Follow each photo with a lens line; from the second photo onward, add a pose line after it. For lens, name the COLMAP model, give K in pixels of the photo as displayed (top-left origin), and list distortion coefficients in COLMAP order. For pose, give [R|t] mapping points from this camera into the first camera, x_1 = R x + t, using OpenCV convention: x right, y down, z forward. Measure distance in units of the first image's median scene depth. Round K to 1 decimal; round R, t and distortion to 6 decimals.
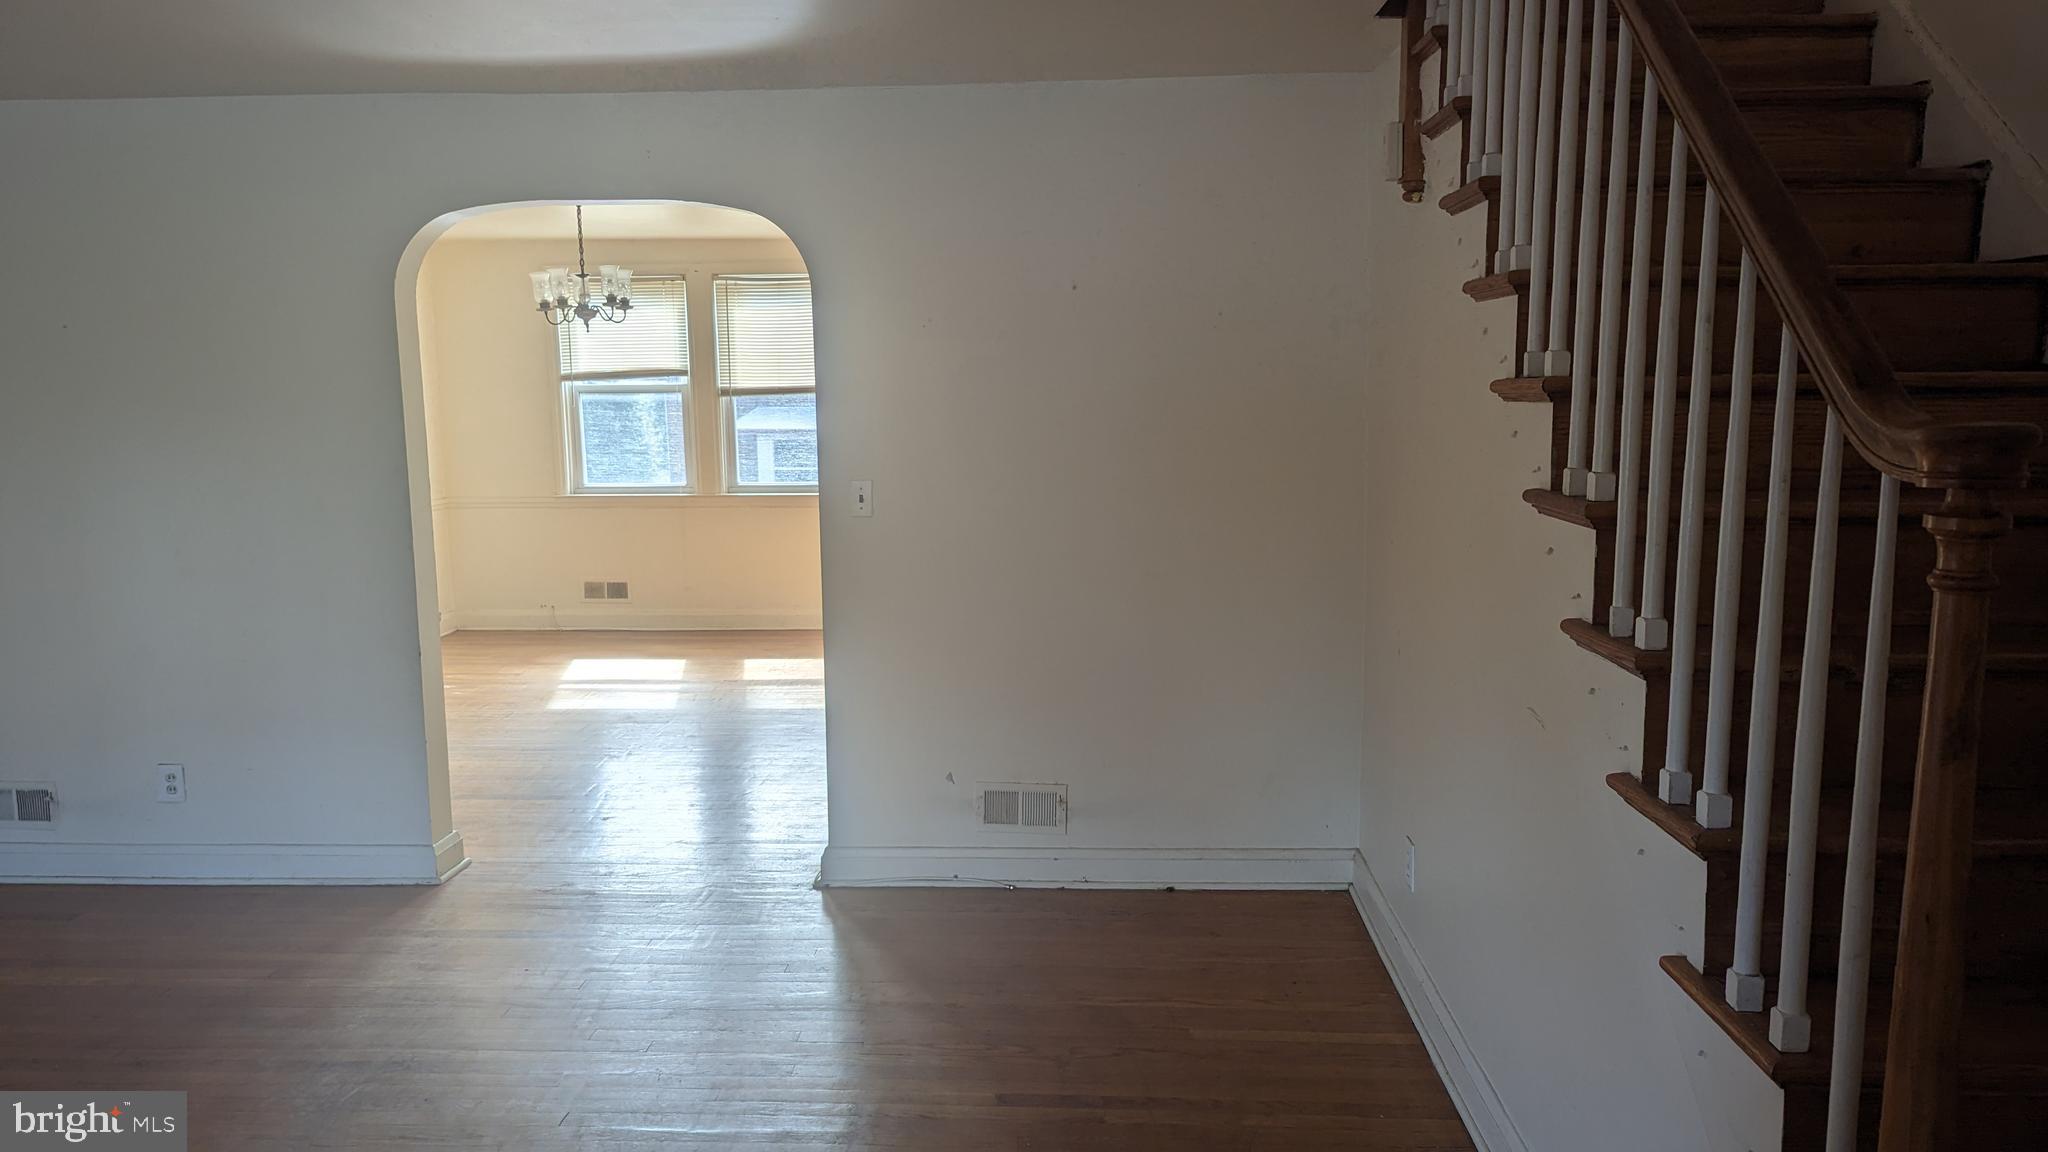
lens RADIAL K [[1439.2, 0, 1024.0], [0, 1439.2, 576.0], [0, 0, 1]] dist [0.071591, -0.077476]
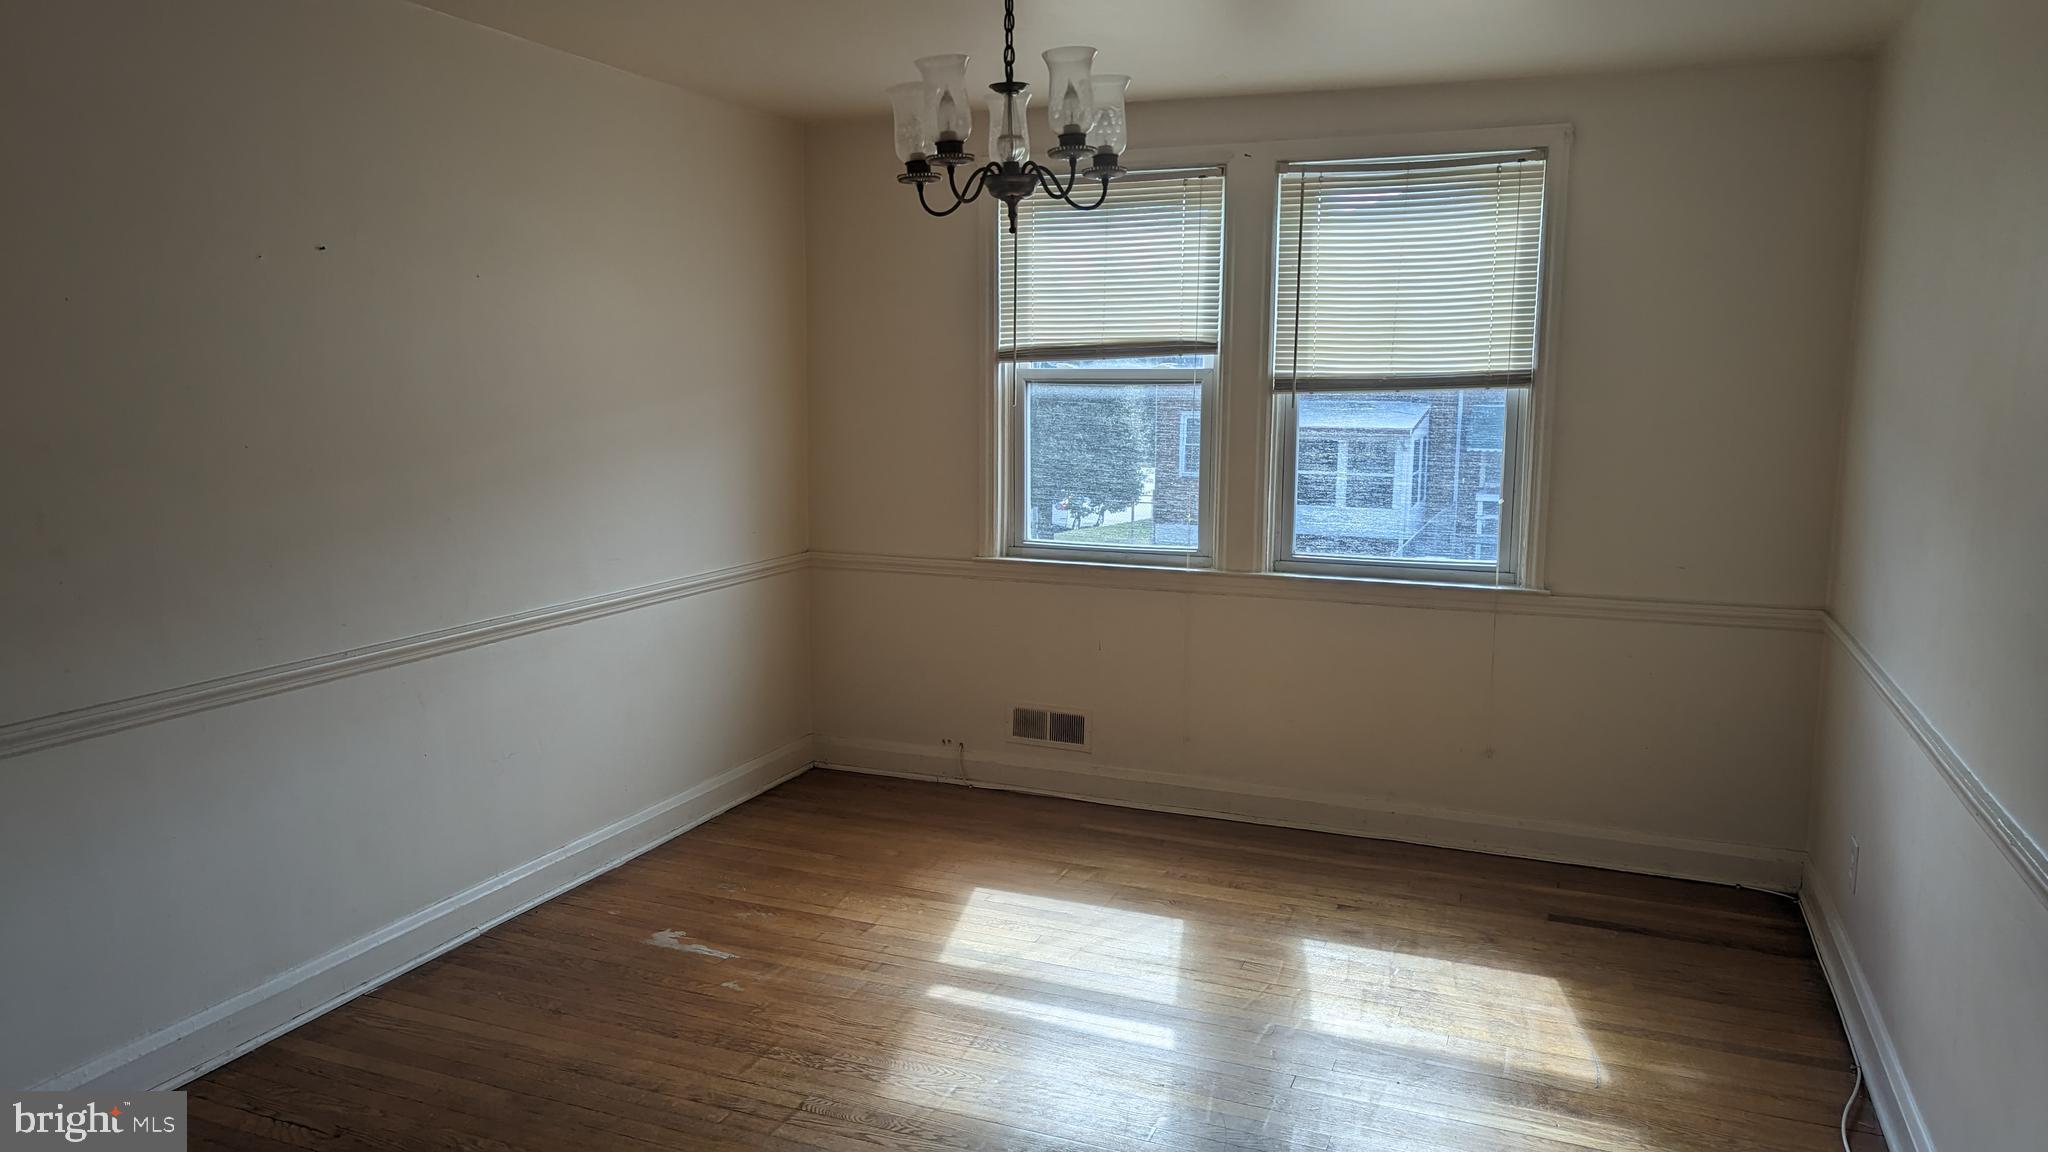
lens RADIAL K [[1451.9, 0, 942.5], [0, 1451.9, 576.2], [0, 0, 1]] dist [-0.001518, -0.000118]
pose [[0.926604, 0.065678, -0.370258, -0.122237], [-0.064031, 0.997807, 0.016753, -0.058339], [0.370547, 0.008184, 0.928778, 0.463232]]
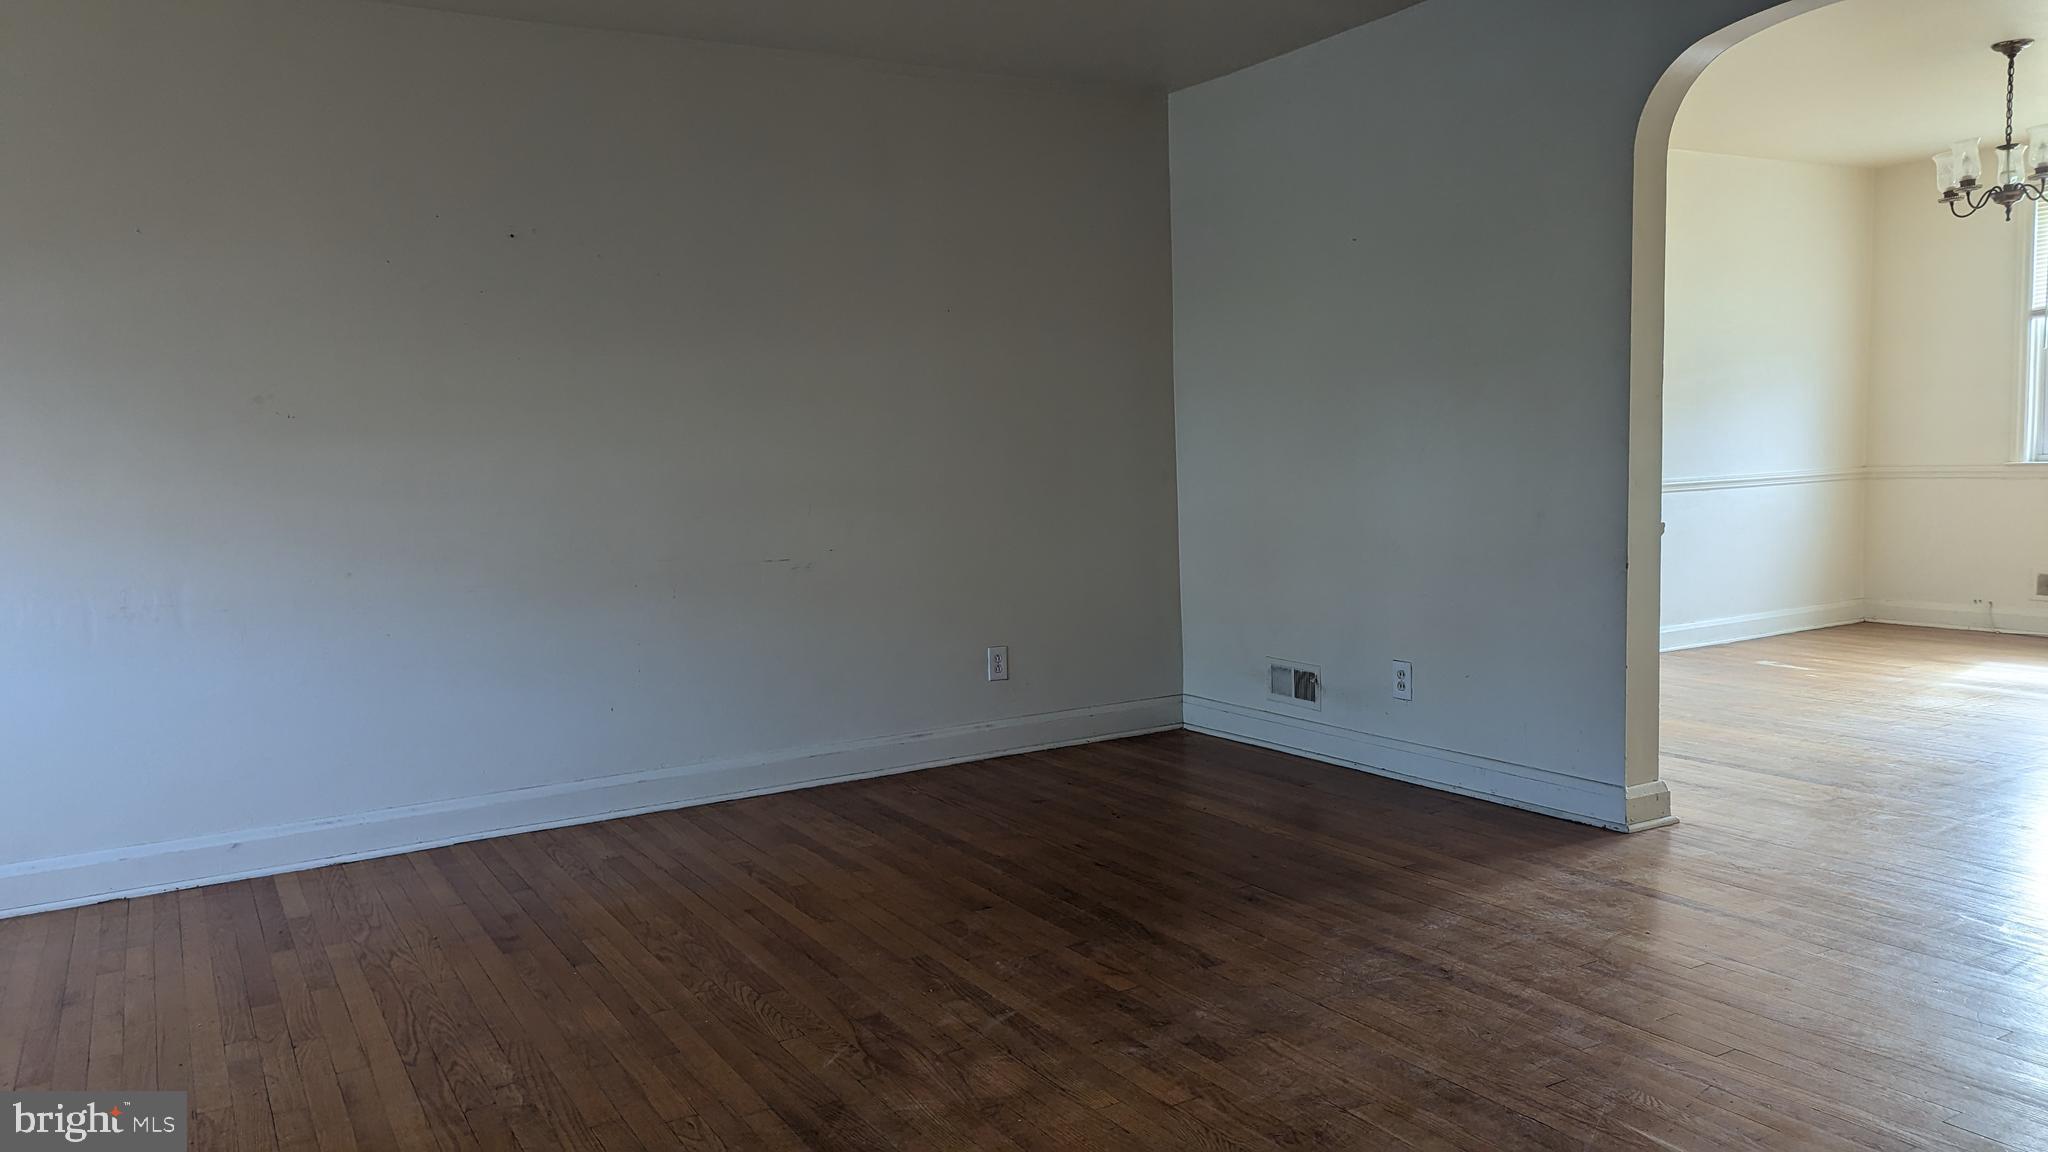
lens RADIAL K [[1457.6, 0, 997.7], [0, 1457.6, 618.7], [0, 0, 1]] dist [0.001939, 0.008497]
pose [[0.541512, 0.083164, -0.836569, 0.056976], [-0.079349, 0.995709, 0.047622, 0.036060], [0.836940, 0.040593, 0.545788, 0.100856]]
